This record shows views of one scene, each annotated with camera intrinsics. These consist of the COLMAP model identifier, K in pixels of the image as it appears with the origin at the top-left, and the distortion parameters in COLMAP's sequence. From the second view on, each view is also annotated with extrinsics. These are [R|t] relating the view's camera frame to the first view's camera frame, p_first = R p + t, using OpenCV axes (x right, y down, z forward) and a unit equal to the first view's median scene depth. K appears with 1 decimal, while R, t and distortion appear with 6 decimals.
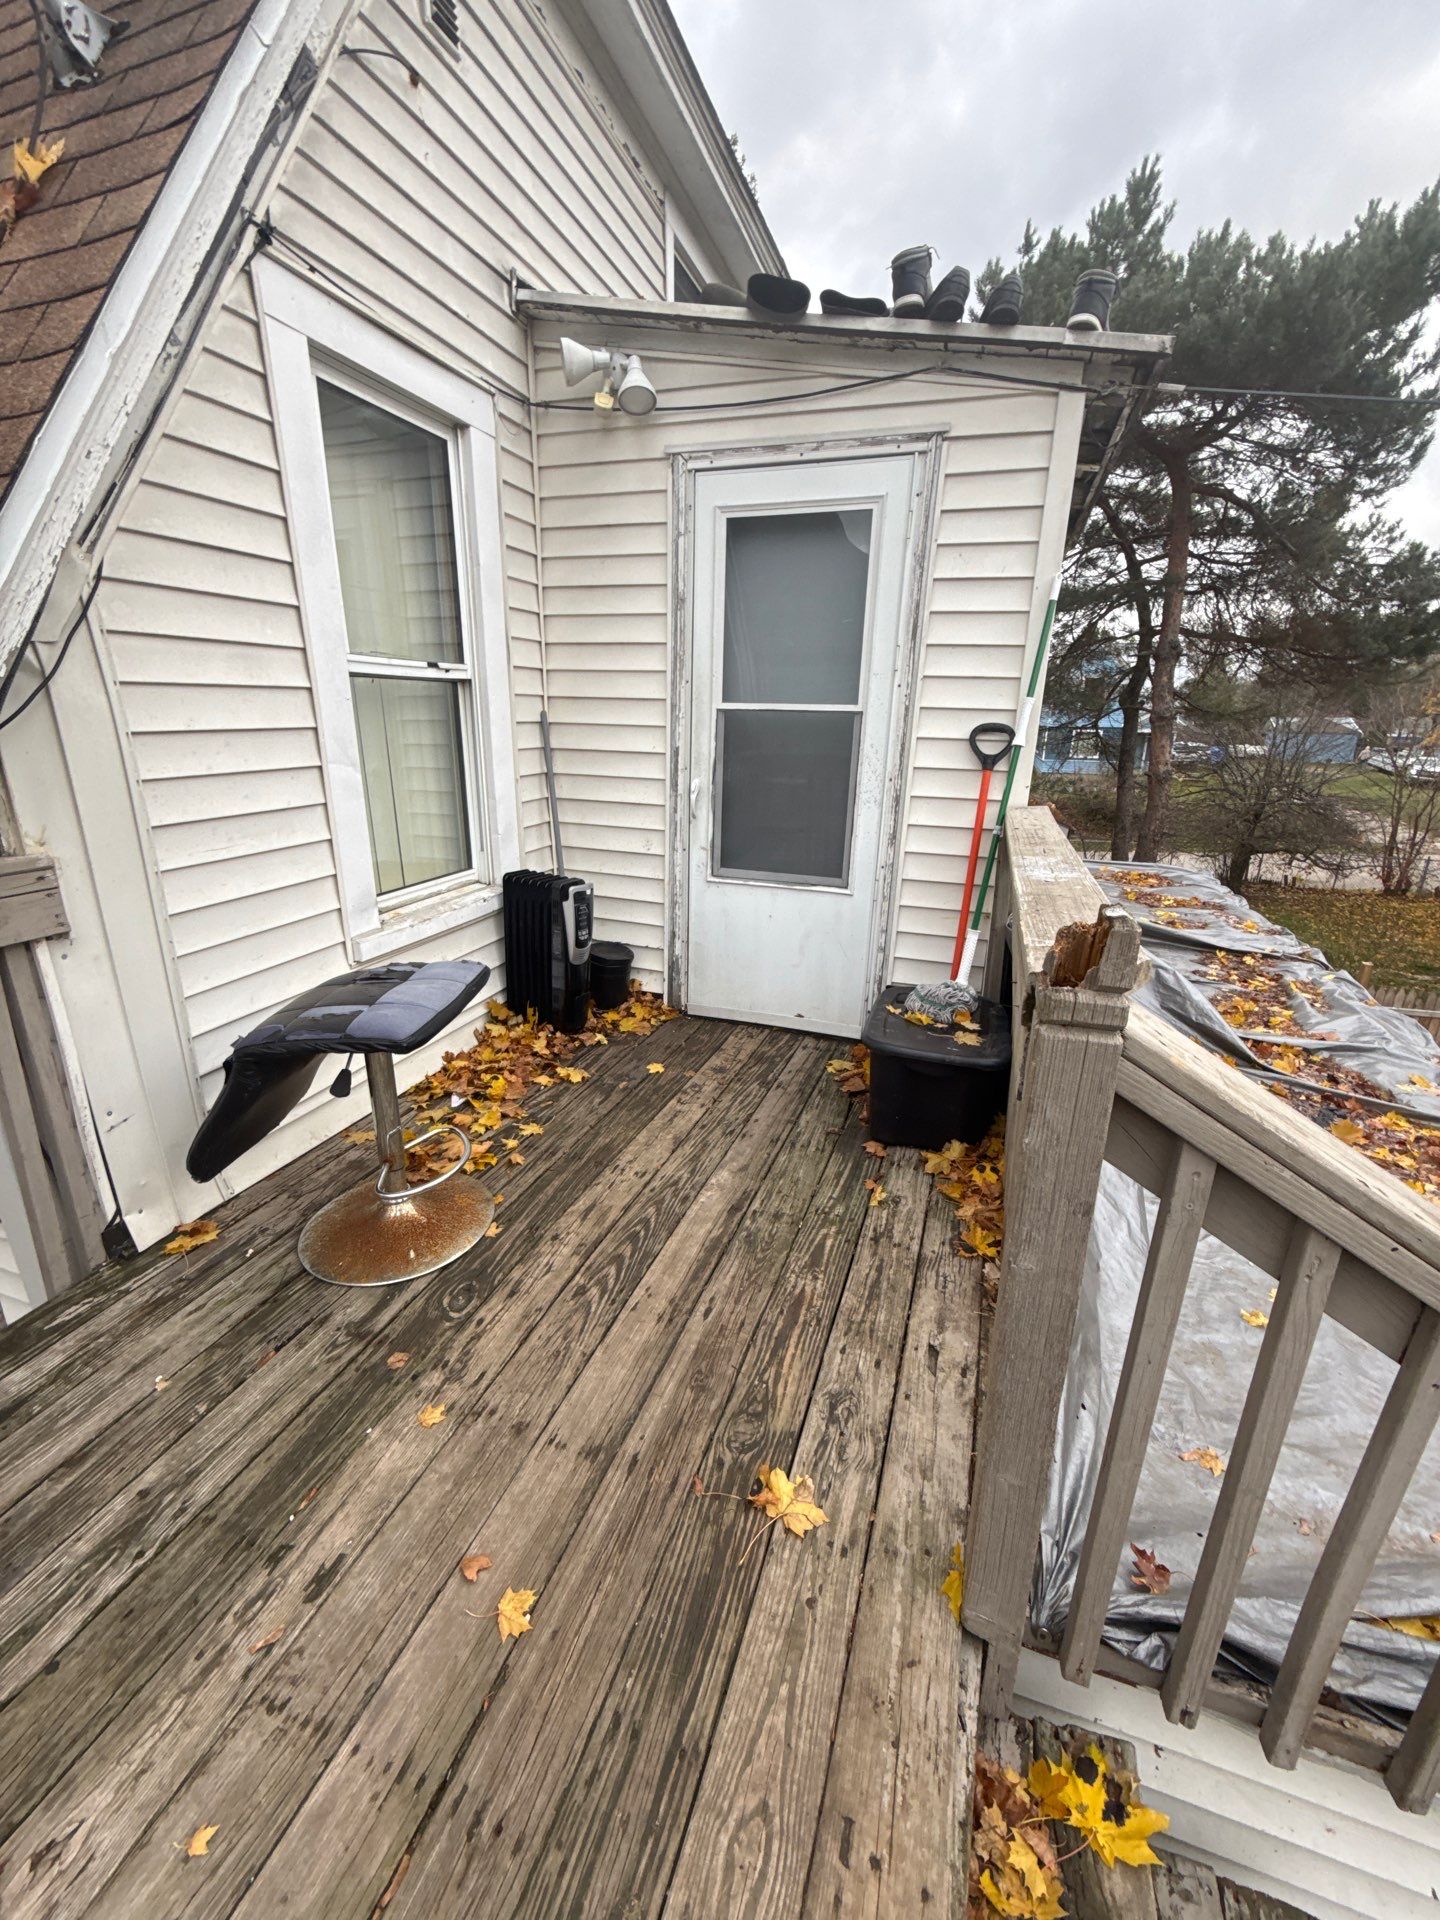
lens RADIAL K [[777.8, 0, 720.7], [0, 777.8, 966.5], [0, 0, 1]] dist [0.002600, 0.001155]
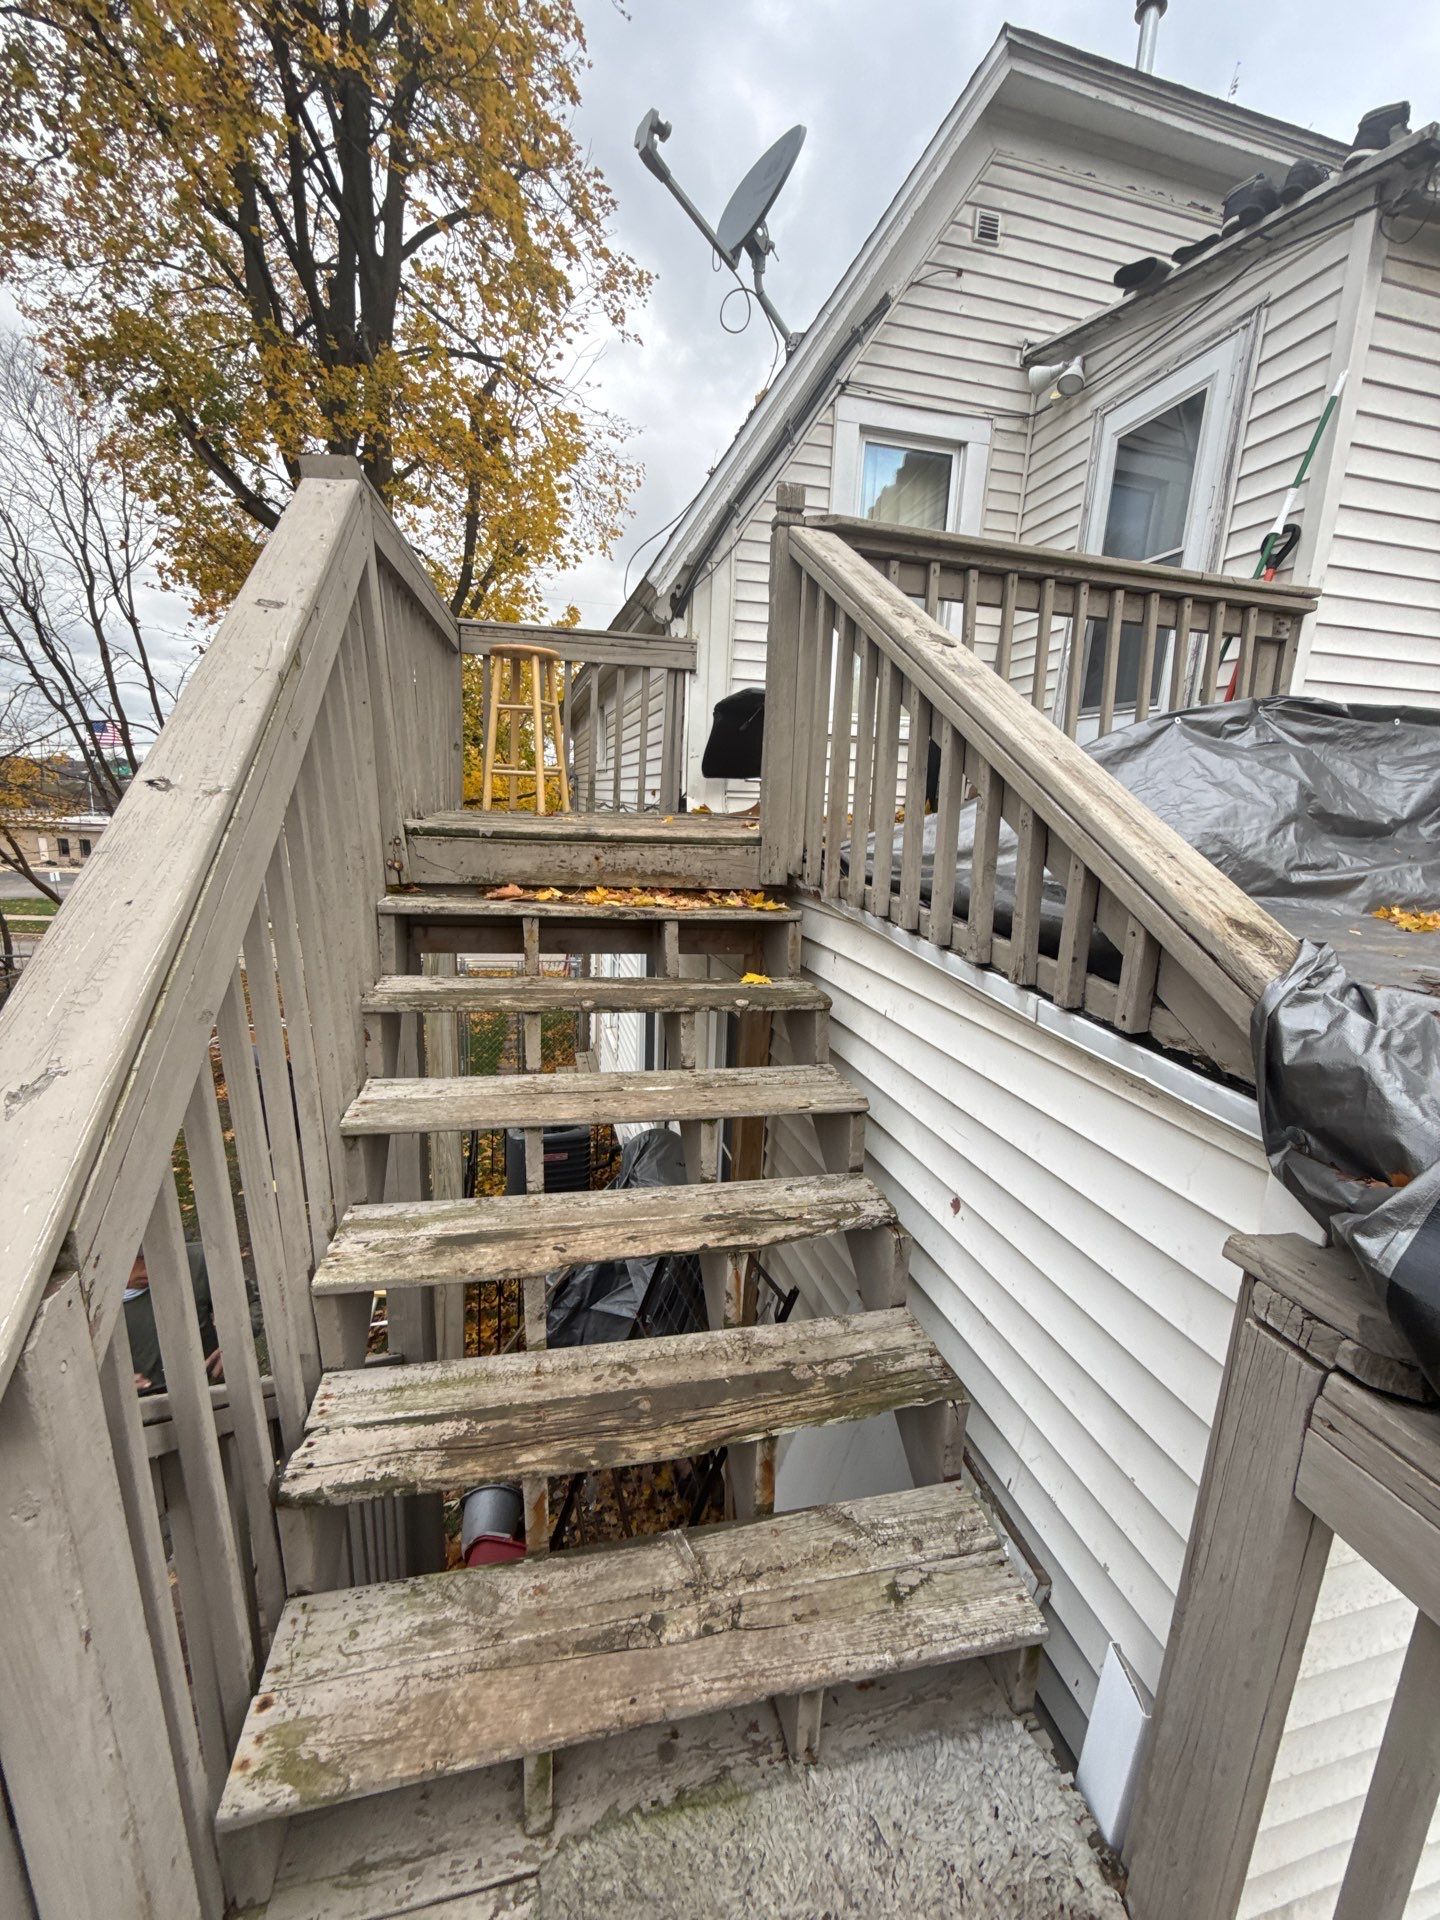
lens RADIAL K [[760.4, 0, 720.7], [0, 760.4, 954.2], [0, 0, 1]] dist [0.004102, 0.000281]
pose [[0.552083, 0.177662, -0.814641, 0.924275], [-0.283718, 0.958760, 0.016817, 0.501588], [0.784033, 0.221844, 0.579722, -0.144106]]
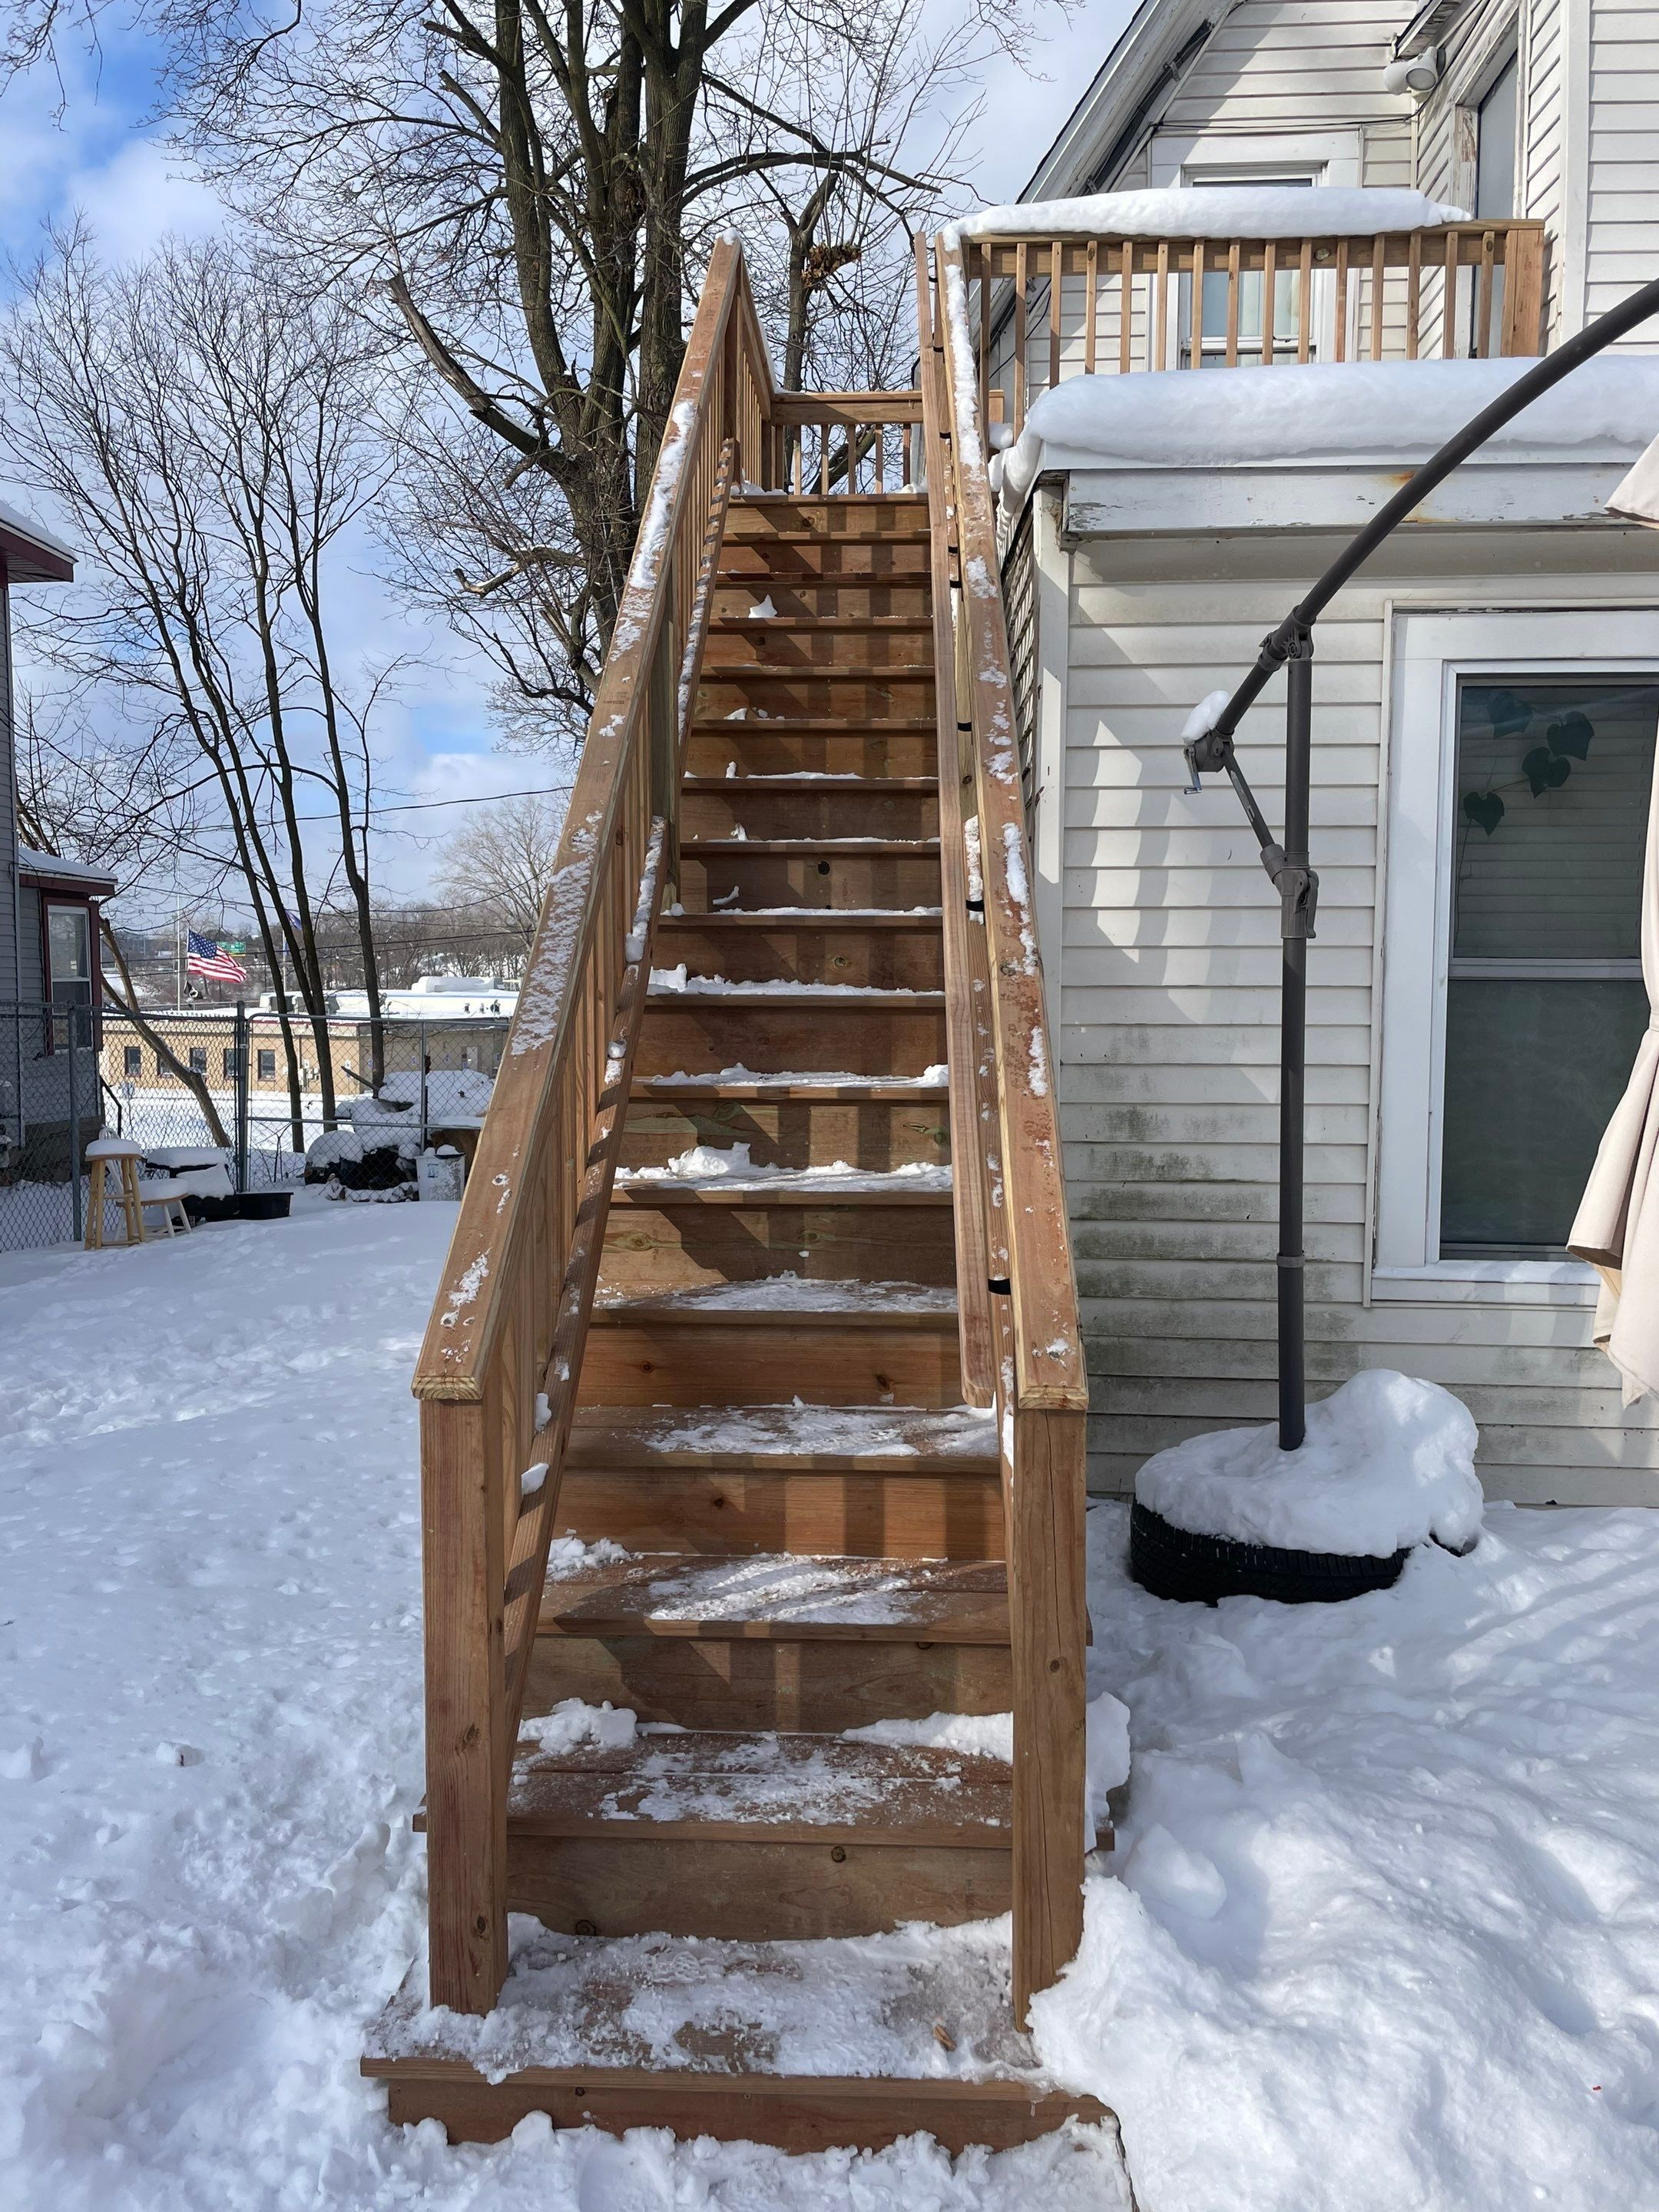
lens RADIAL K [[1682.1, 0, 832.7], [0, 1682.1, 1109.4], [0, 0, 1]] dist [0.008997, -0.000458]
pose [[0.277011, 0.070209, -0.958298, 2.363966], [-0.291190, 0.956561, -0.014091, 1.183278], [0.915682, 0.282950, 0.285422, -0.174963]]
